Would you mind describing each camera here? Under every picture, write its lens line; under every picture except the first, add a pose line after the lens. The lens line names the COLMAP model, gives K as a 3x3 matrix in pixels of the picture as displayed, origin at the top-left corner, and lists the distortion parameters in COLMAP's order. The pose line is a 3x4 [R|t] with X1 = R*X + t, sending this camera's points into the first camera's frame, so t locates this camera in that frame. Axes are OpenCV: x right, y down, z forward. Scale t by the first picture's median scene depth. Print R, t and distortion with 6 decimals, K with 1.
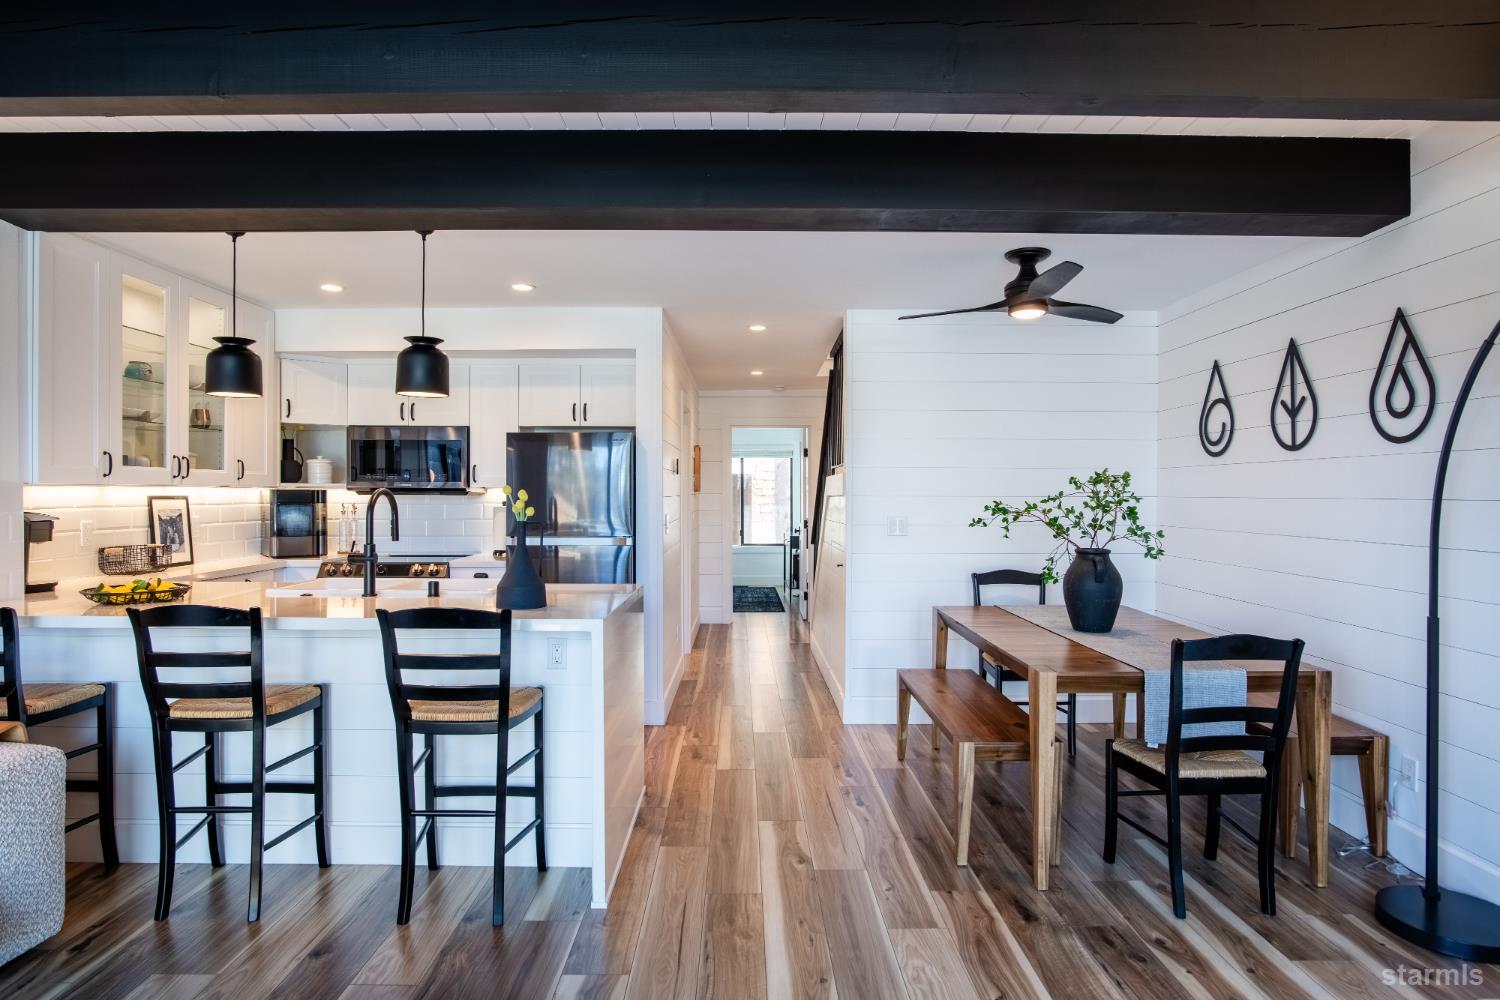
lens RADIAL K [[871.2, 0, 754.1], [0, 871.2, 496.1], [0, 0, 1]] dist [-0.032321, 0.000816]
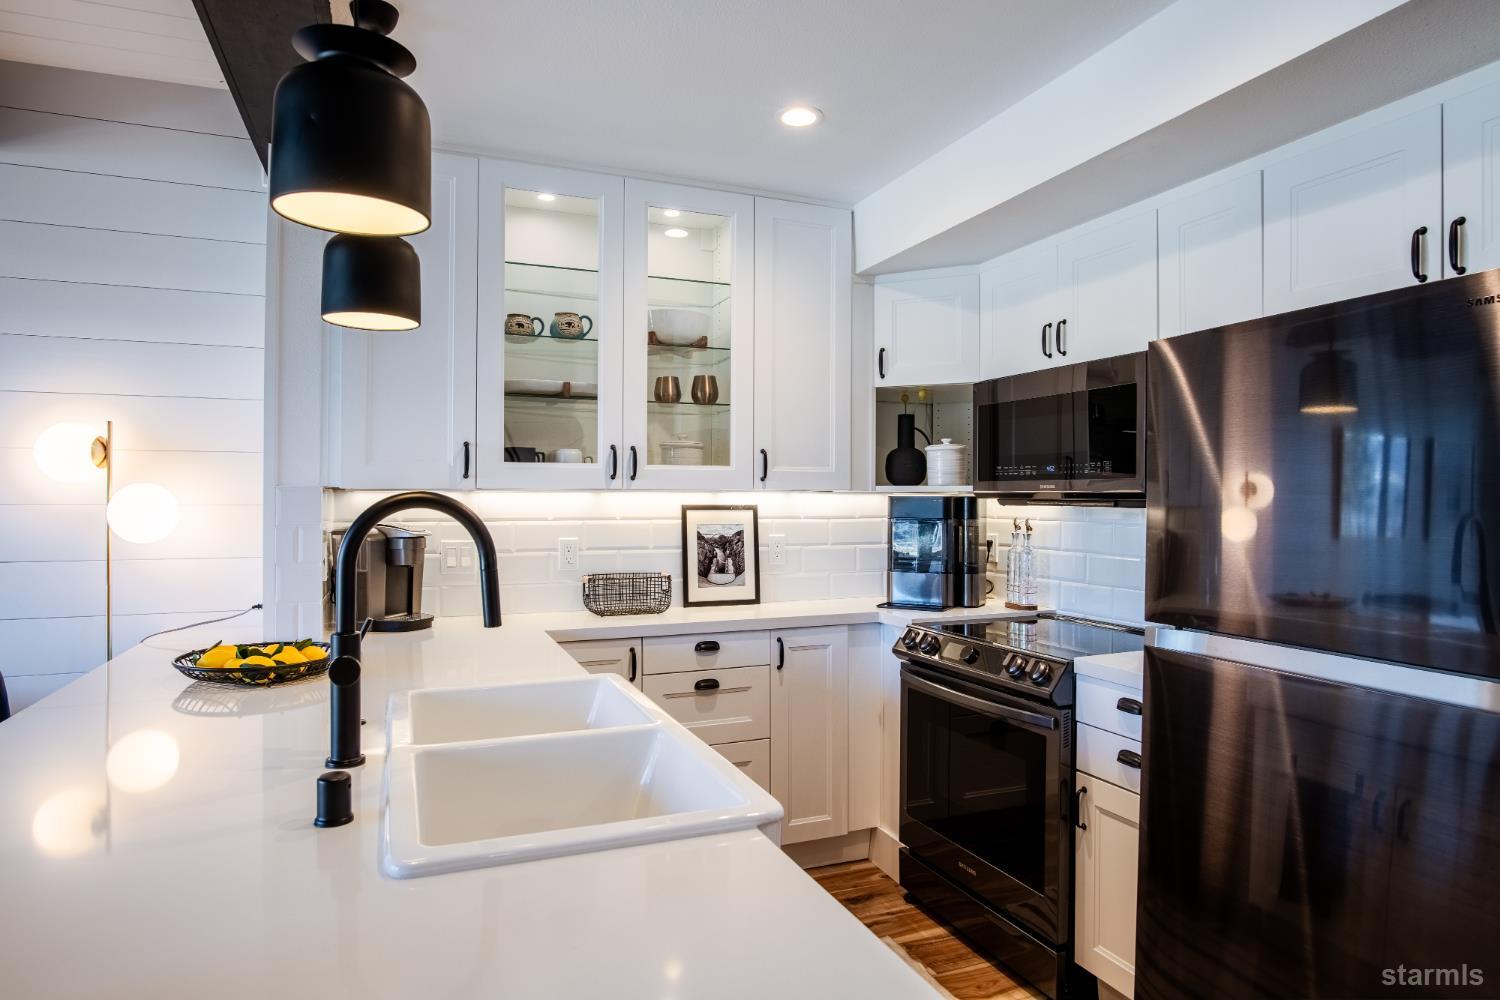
lens RADIAL K [[871.2, 0, 754.1], [0, 871.2, 496.1], [0, 0, 1]] dist [-0.032321, 0.000816]
pose [[0.380376, -0.002465, -0.924829, -0.004702], [-0.005689, 0.999971, -0.005005, -0.005123], [0.924814, 0.007165, 0.380351, 0.883006]]
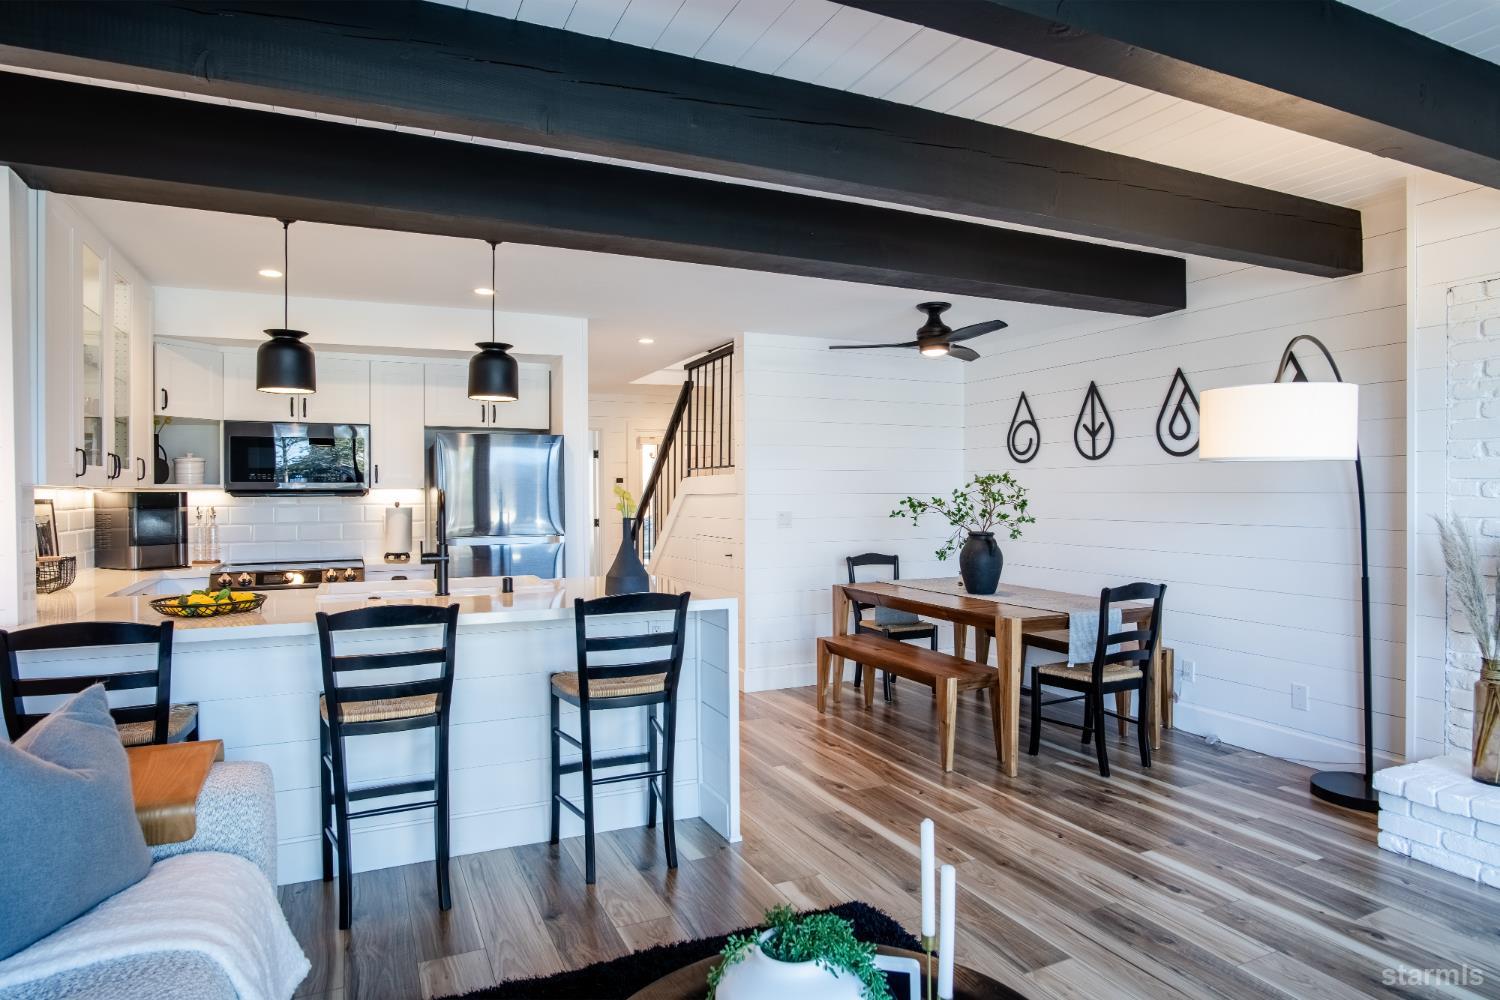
lens RADIAL K [[871.2, 0, 754.1], [0, 871.2, 496.1], [0, 0, 1]] dist [-0.032321, 0.000816]
pose [[0.907180, -0.008040, 0.420665, -0.469260], [0.008191, 0.999965, 0.001447, 0.000877], [-0.420662, 0.002133, 0.907215, -0.065885]]
